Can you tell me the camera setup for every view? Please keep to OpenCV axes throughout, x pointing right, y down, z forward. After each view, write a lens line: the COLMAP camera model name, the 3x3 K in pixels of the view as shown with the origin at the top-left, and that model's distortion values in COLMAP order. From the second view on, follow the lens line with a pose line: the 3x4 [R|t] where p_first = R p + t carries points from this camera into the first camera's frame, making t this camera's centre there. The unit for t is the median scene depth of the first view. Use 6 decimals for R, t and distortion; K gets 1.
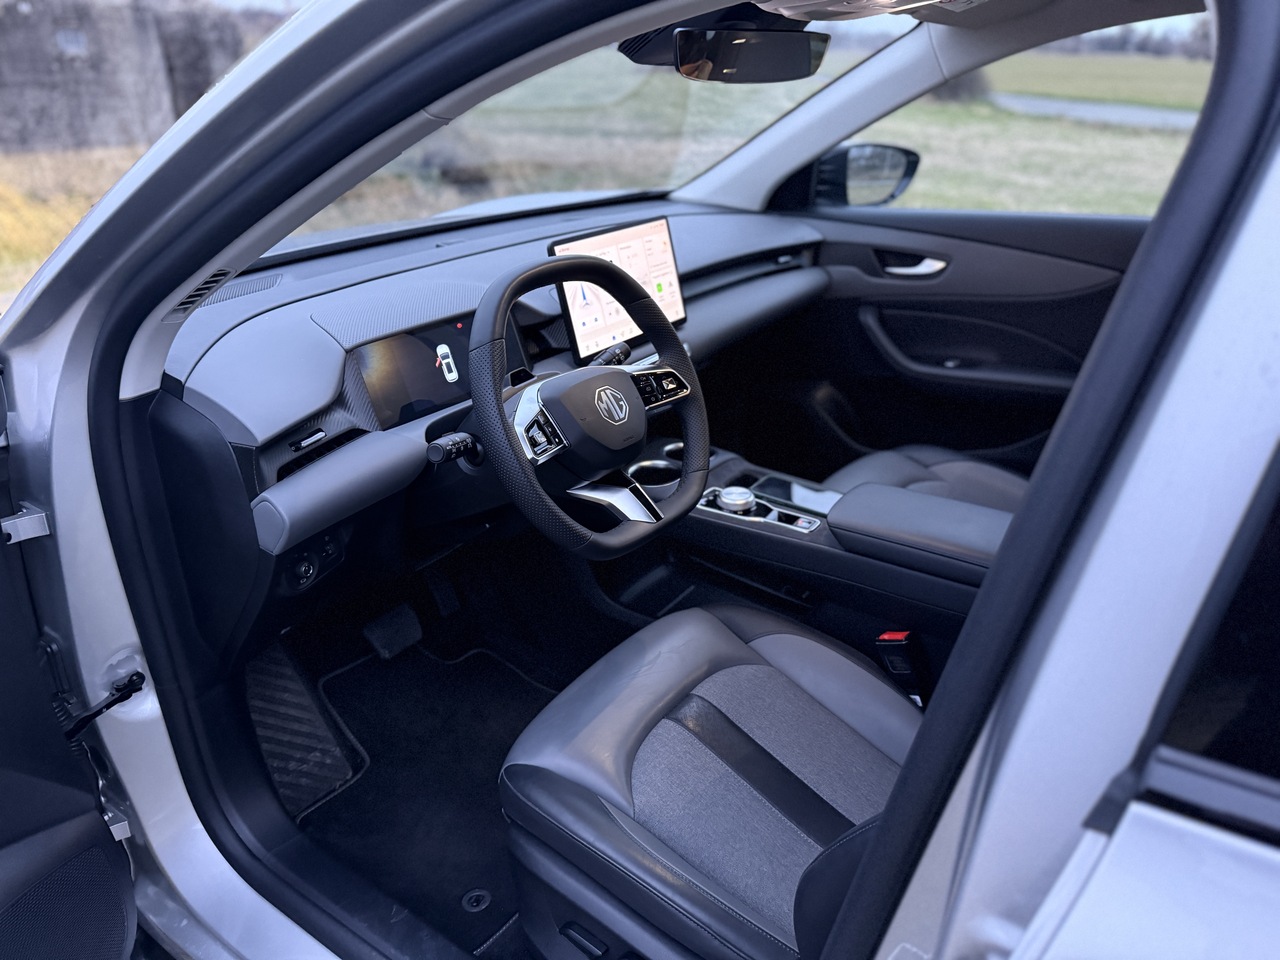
lens RADIAL K [[894.9, 0, 648.7], [0, 894.9, 479.6], [0, 0, 1]] dist [0.055357, 0.002017]
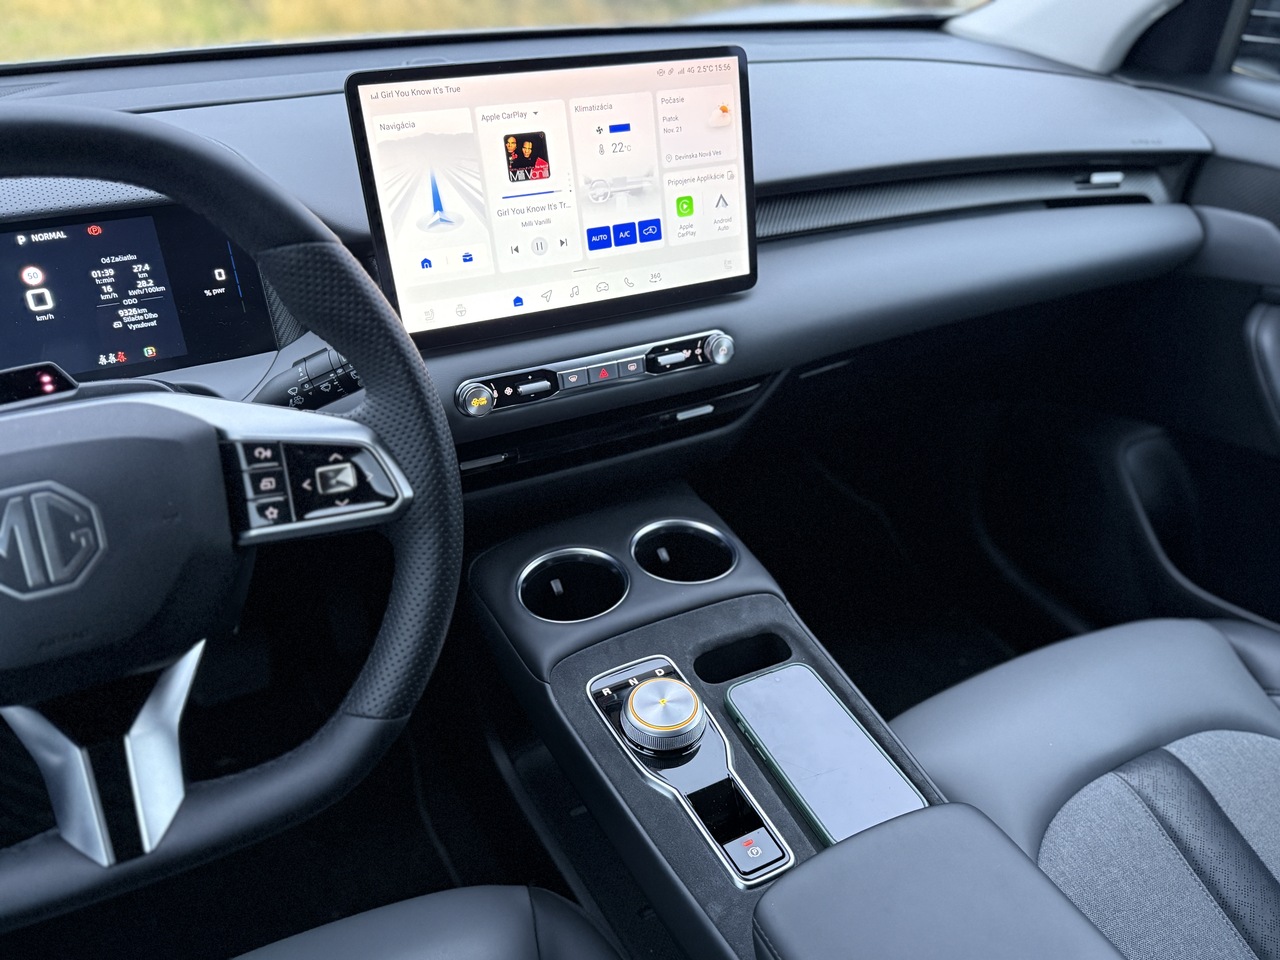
lens RADIAL K [[930.3, 0, 636.6], [0, 930.3, 491.9], [0, 0, 1]] dist [0.043794, -0.074451]
pose [[0.874344, 0.288065, -0.390565, 0.221139], [-0.223553, 0.953379, 0.202713, -0.162947], [0.430751, -0.089929, 0.897979, 0.531636]]
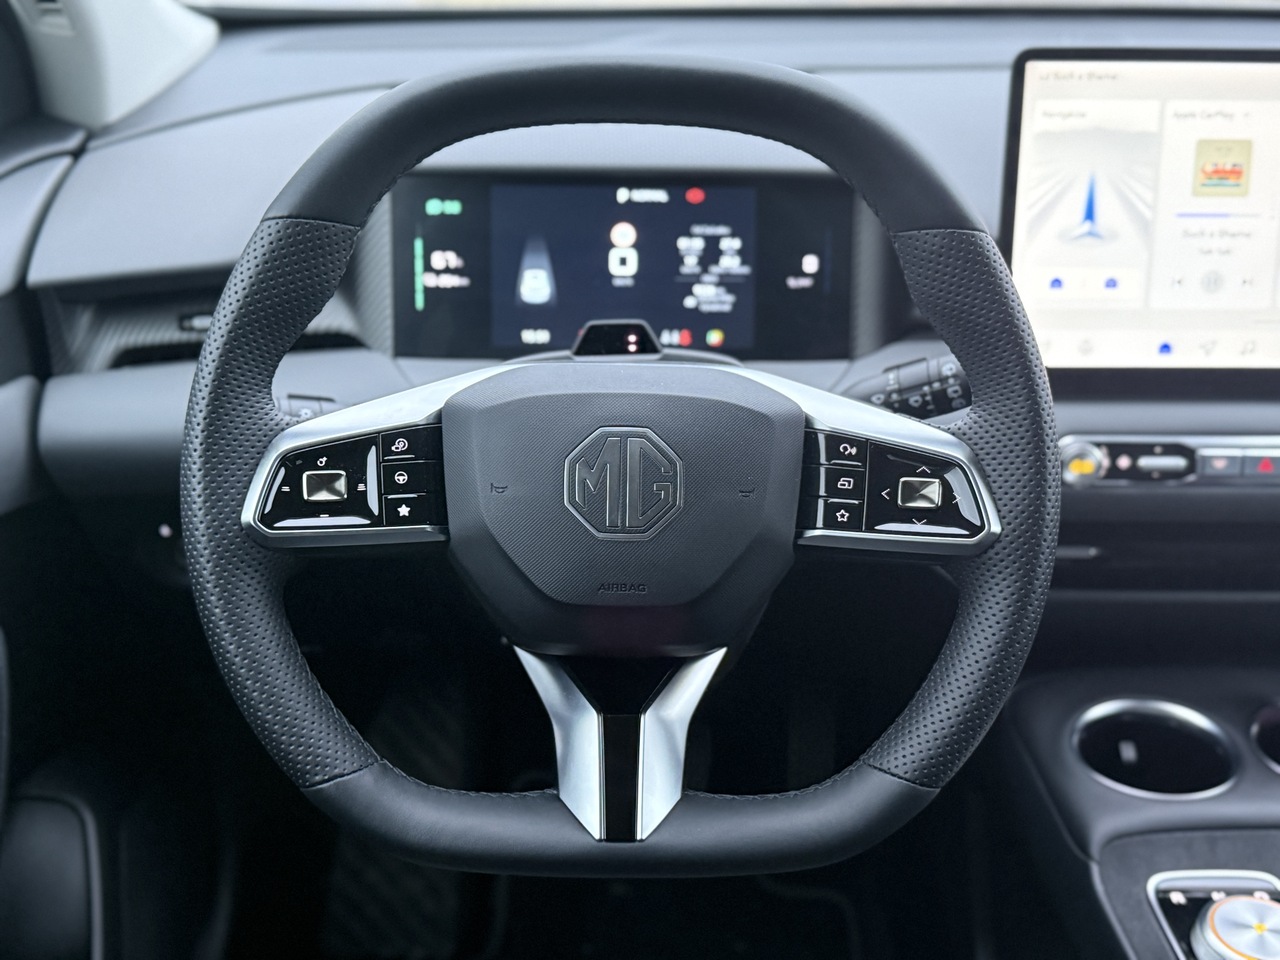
lens RADIAL K [[1516.4, 0, 630.5], [0, 1516.4, 503.2], [0, 0, 1]] dist [0.046509, 0.000000]
pose [[0.570444, 0.380686, -0.727785, 0.283689], [-0.354988, 0.913336, 0.199501, -0.136510], [0.740660, 0.144551, 0.656146, 0.418504]]
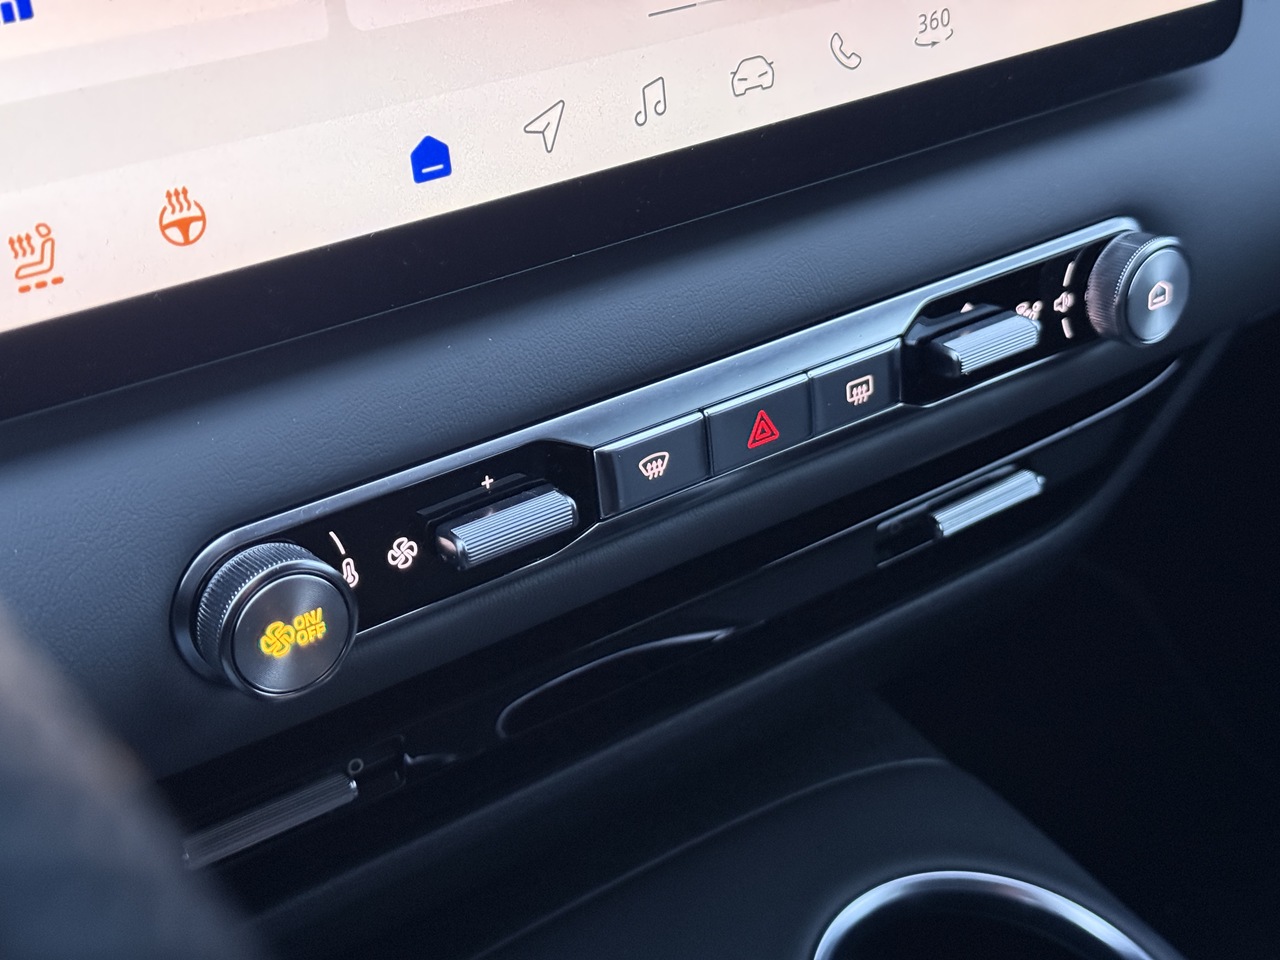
lens RADIAL K [[1833.2, 0, 632.0], [0, 1833.2, 478.7], [0, 0, 1]] dist [0.072516, 0.000000]
pose [[0.941021, 0.234976, -0.243444, 0.043093], [-0.189884, 0.962283, 0.194823, -0.156104], [0.280041, -0.137106, 0.950147, 0.735597]]
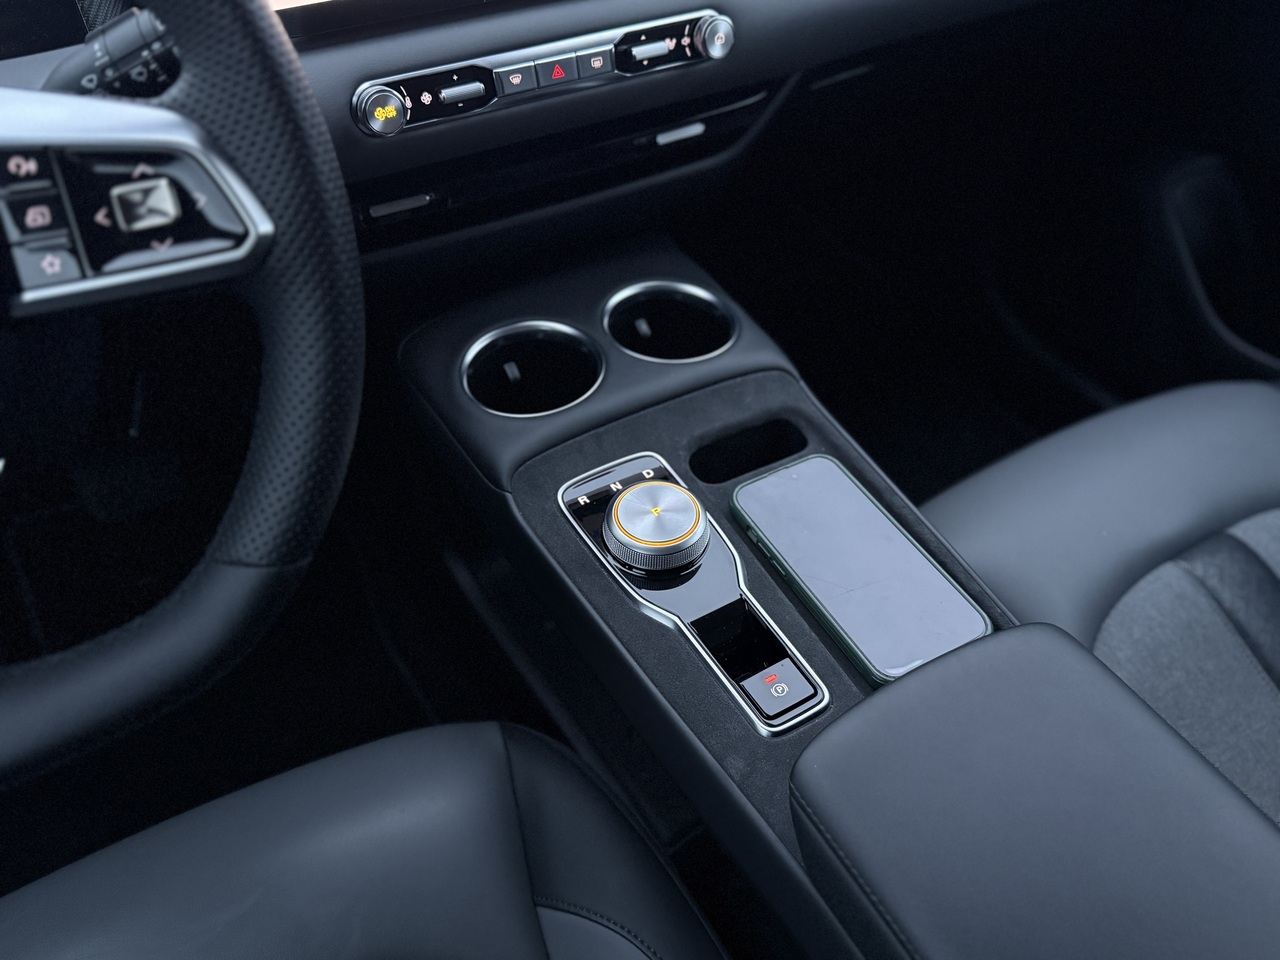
lens RADIAL K [[930.3, 0, 633.0], [0, 930.3, 491.3], [0, 0, 1]] dist [0.043794, -0.074451]
pose [[0.899782, 0.331162, -0.284121, 0.177138], [-0.200507, 0.892129, 0.404850, -0.127432], [0.387543, -0.307309, 0.869121, 0.620521]]
